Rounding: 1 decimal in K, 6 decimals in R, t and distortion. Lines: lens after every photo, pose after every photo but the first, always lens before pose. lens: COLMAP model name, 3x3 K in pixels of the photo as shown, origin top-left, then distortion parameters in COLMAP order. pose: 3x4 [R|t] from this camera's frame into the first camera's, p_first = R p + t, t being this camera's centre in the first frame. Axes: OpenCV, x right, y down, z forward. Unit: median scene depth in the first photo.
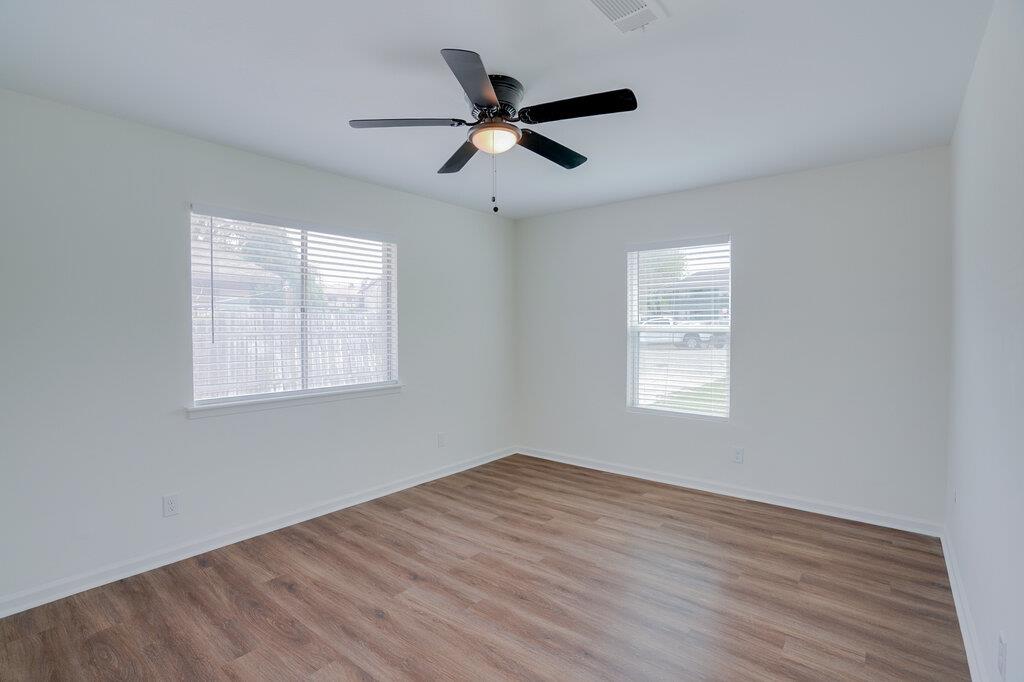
lens RADIAL K [[476.2, 0, 494.9], [0, 476.2, 332.8], [0, 0, 1]] dist [-0.059202, 0.022070]
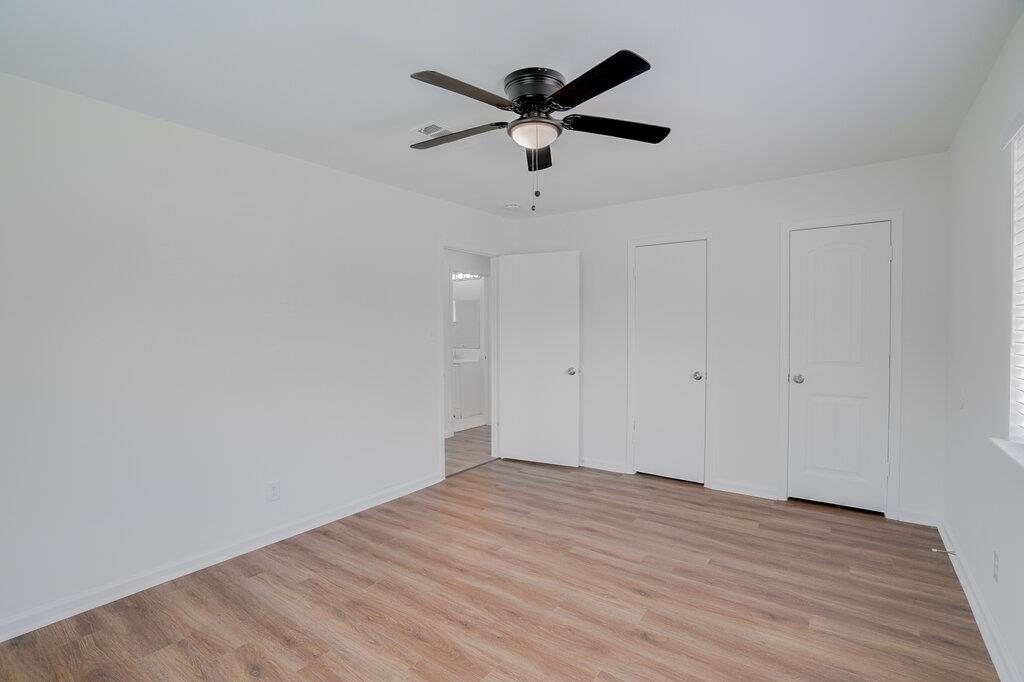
lens RADIAL K [[483.3, 0, 508.2], [0, 483.3, 337.8], [0, 0, 1]] dist [-0.062028, 0.021786]
pose [[-0.996460, 0.016030, -0.082525, 0.132502], [0.013044, 0.999245, 0.036601, -0.025400], [0.083049, 0.035395, -0.995917, 1.902513]]
